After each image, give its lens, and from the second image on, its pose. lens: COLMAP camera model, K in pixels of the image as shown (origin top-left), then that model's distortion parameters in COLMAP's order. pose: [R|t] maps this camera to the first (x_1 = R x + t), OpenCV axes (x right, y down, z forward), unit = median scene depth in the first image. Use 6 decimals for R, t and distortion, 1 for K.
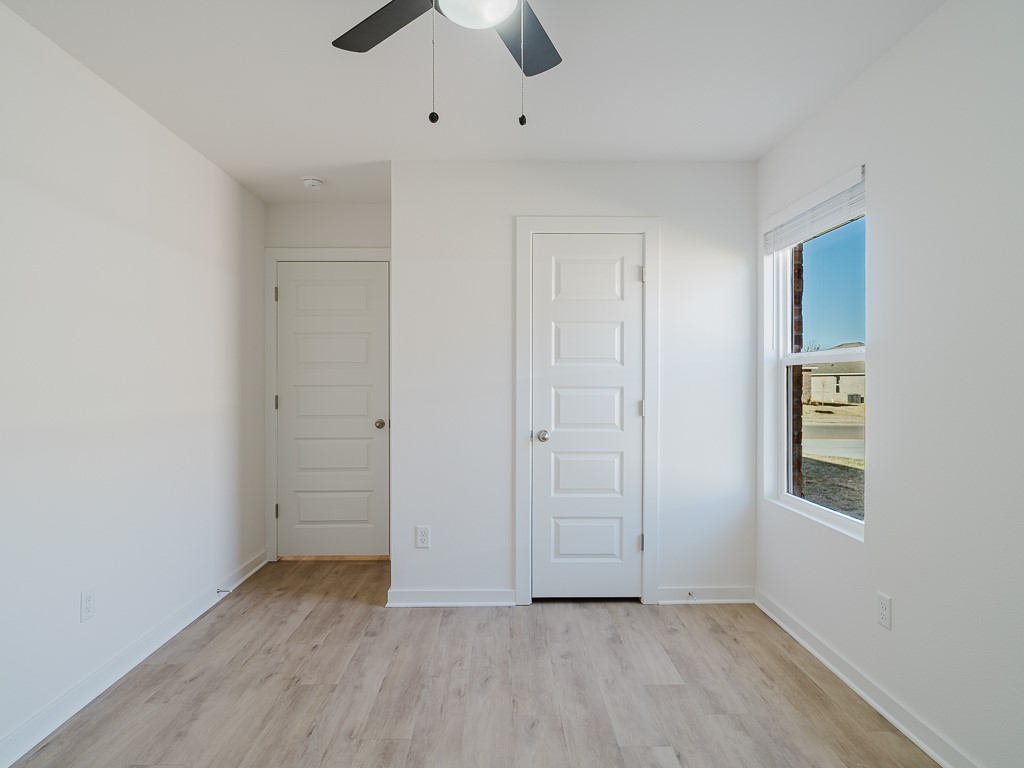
lens RADIAL K [[593.4, 0, 516.0], [0, 593.4, 383.1], [0, 0, 1]] dist [-0.001601, -0.002193]
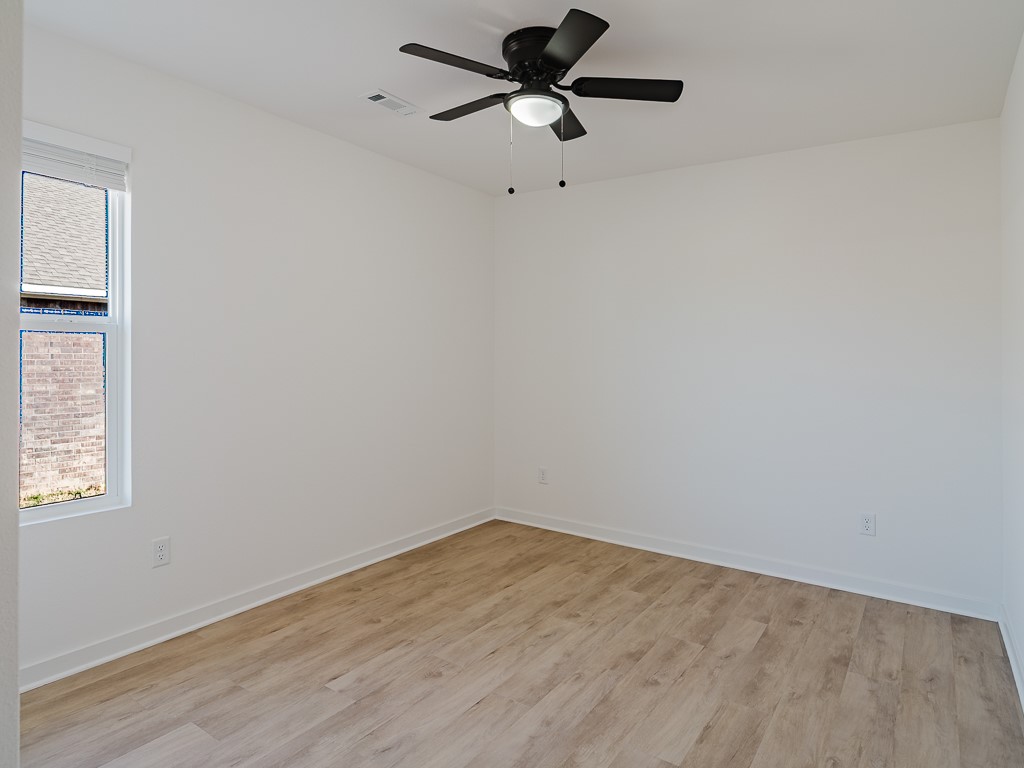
lens RADIAL K [[593.4, 0, 515.0], [0, 593.4, 377.4], [0, 0, 1]] dist [-0.001601, -0.002193]
pose [[-0.808404, -0.031996, 0.587758, -0.591002], [-0.009828, 0.999116, 0.040872, -0.007694], [-0.588546, 0.027265, -0.808004, 1.504106]]
